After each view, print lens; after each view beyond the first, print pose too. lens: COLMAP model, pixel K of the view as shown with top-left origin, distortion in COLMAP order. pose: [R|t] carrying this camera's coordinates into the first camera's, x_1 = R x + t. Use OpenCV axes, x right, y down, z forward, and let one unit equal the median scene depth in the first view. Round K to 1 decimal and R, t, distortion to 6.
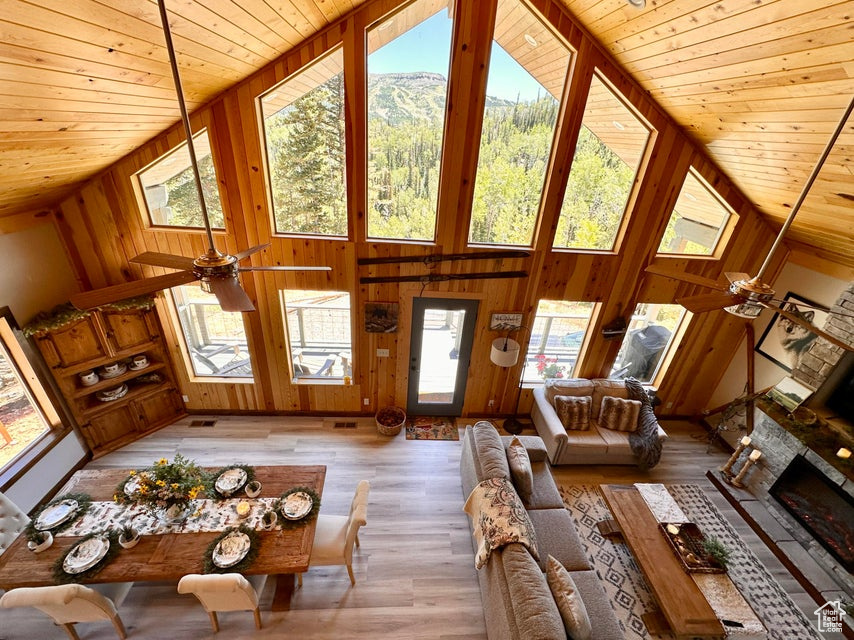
lens RADIAL K [[363.4, 0, 427.8], [0, 363.4, 320.9], [0, 0, 1]] dist [-0.000161, -0.000001]
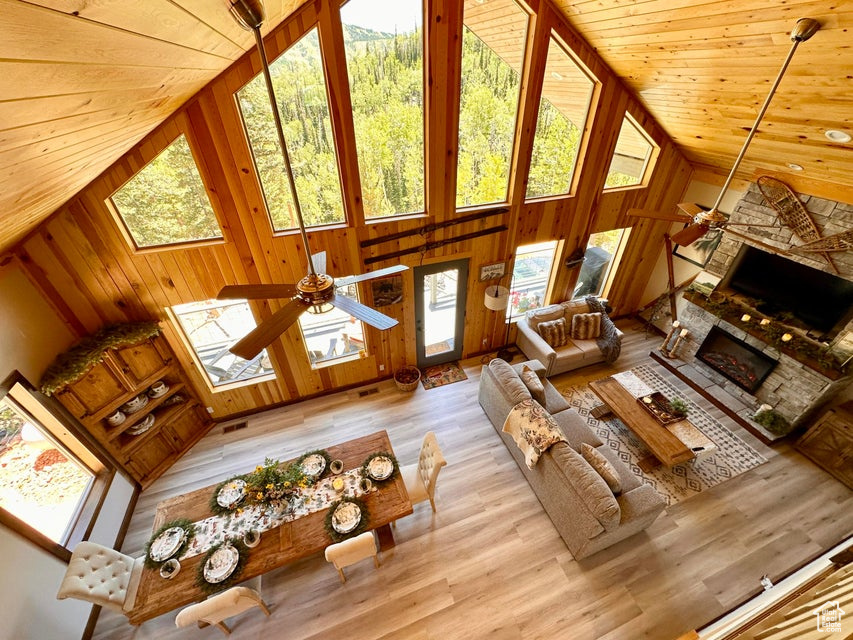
lens RADIAL K [[342.8, 0, 428.6], [0, 342.8, 321.4], [0, 0, 1]] dist [-0.001315, 0.000566]
pose [[0.957450, -0.228446, 0.176357, -0.220029], [0.198781, 0.965032, 0.170877, -0.076635], [-0.209227, -0.128549, 0.969381, -0.029733]]
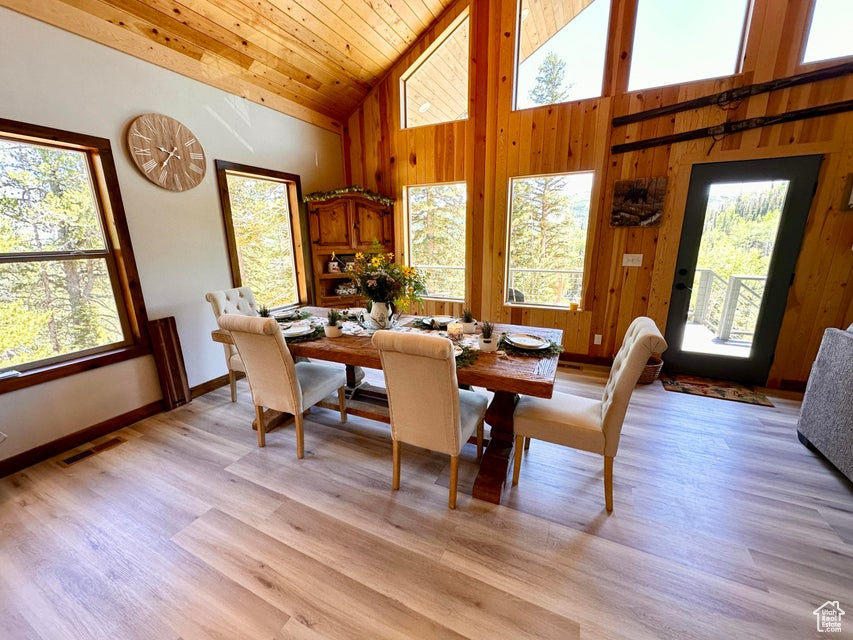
lens RADIAL K [[342.8, 0, 423.9], [0, 342.8, 320.3], [0, 0, 1]] dist [-0.001315, 0.000566]
pose [[0.868553, 0.035702, -0.494308, -0.158032], [-0.162484, 0.962787, -0.215964, 0.469206], [0.468203, 0.267894, 0.842032, 0.273547]]
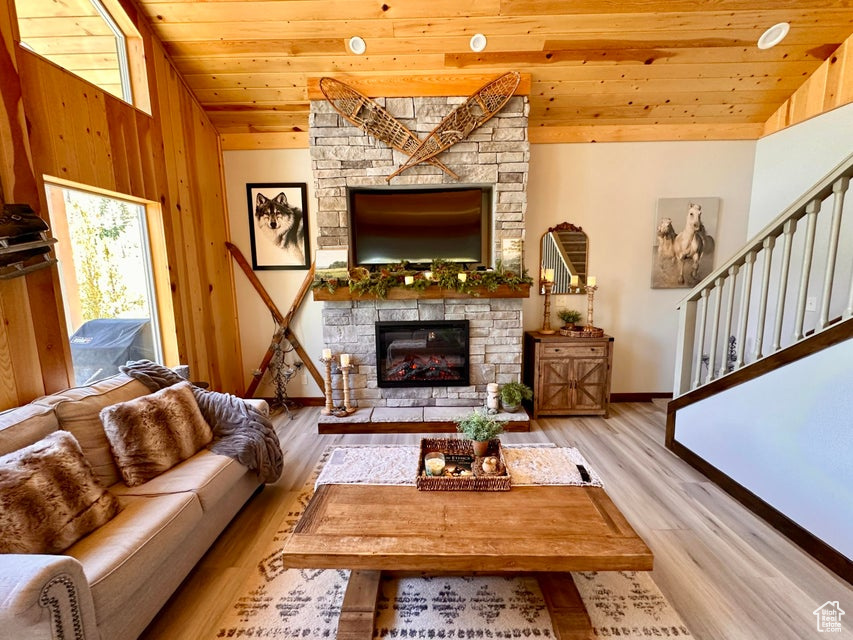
lens RADIAL K [[342.8, 0, 419.2], [0, 342.8, 322.2], [0, 0, 1]] dist [-0.001315, 0.000566]
pose [[0.076635, -0.213960, 0.973832, 0.215331], [0.493931, 0.856582, 0.149330, 0.268103], [-0.866117, 0.469562, 0.171326, 0.696095]]
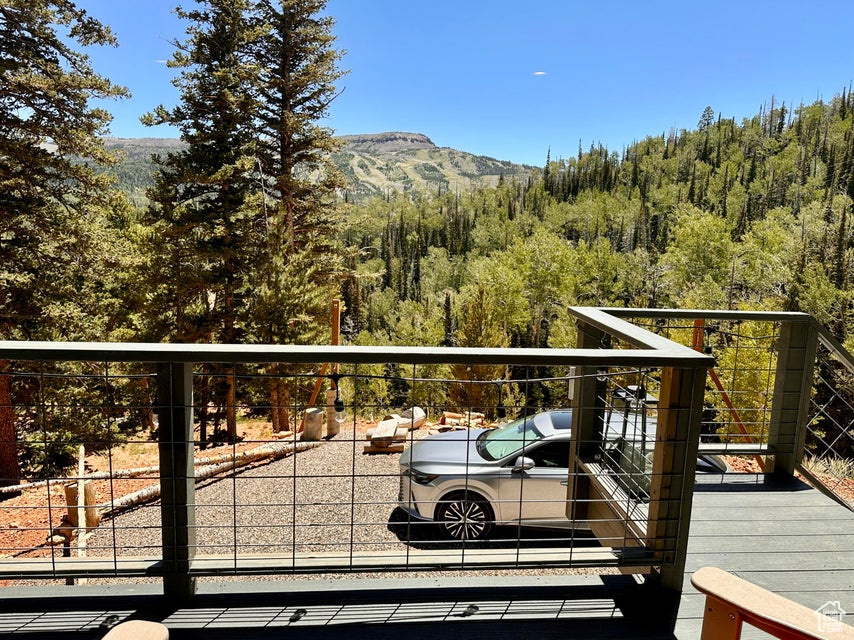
lens RADIAL K [[629.7, 0, 418.9], [0, 629.7, 327.9], [0, 0, 1]] dist [0.048813, -0.074385]
pose [[0.998905, -0.044581, 0.014166, -0.352079], [0.046778, 0.952447, -0.301091, 0.068827], [-0.000069, 0.301424, 0.953490, 1.050759]]
